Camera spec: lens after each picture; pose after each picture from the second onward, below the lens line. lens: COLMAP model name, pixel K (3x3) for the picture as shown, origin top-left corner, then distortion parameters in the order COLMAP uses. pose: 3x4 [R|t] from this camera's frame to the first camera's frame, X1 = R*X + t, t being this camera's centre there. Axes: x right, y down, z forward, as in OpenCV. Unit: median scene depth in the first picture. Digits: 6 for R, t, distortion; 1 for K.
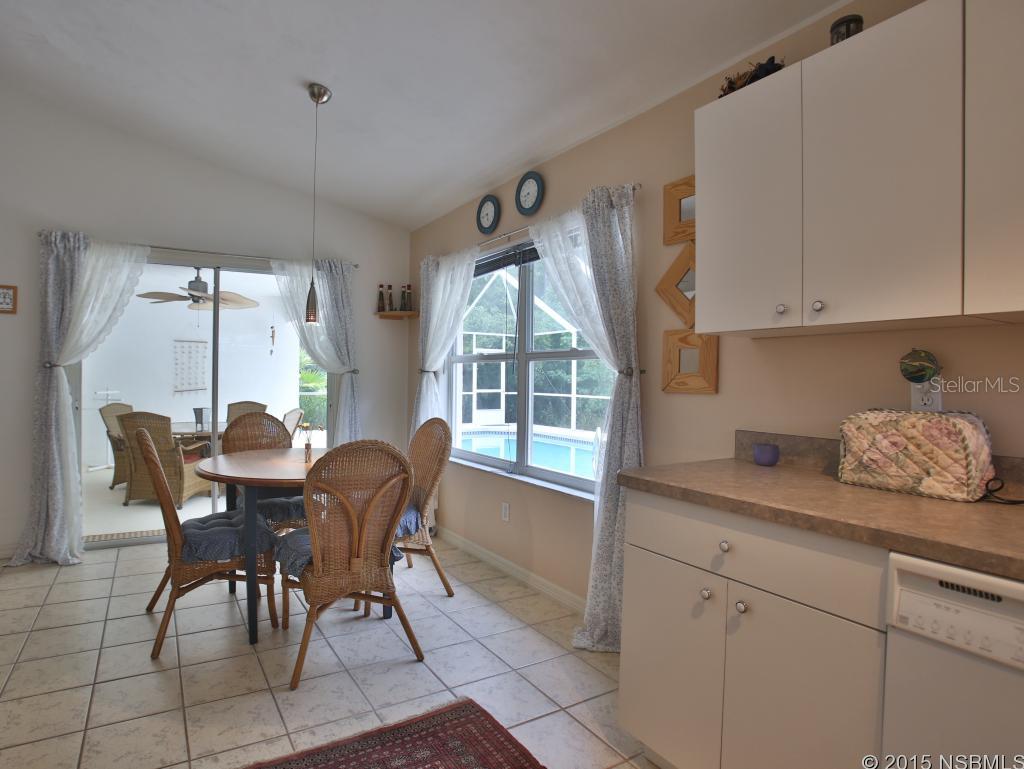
lens RADIAL K [[538.6, 0, 512.1], [0, 538.6, 391.6], [0, 0, 1]] dist [-0.022392, -0.001340]
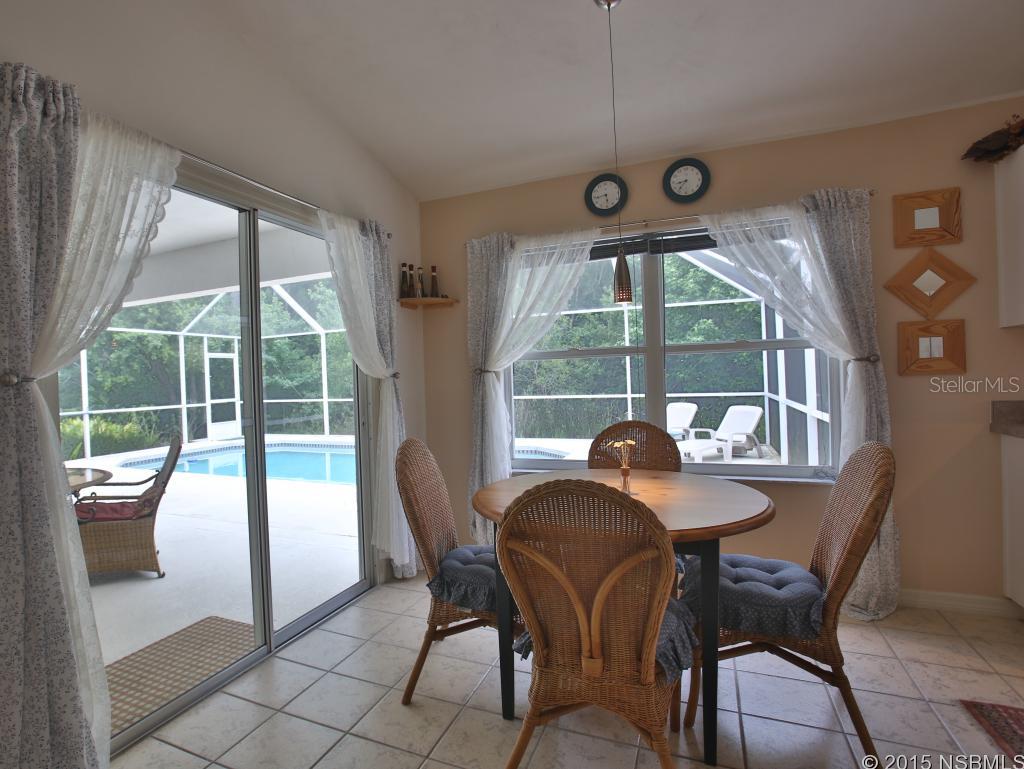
lens RADIAL K [[501.6, 0, 507.2], [0, 501.6, 378.3], [0, 0, 1]] dist [-0.046586, 0.002064]
pose [[0.828397, -0.041857, 0.558576, -0.204288], [0.057263, 0.998308, -0.010115, -0.006281], [-0.557207, 0.040365, 0.829392, 0.124489]]
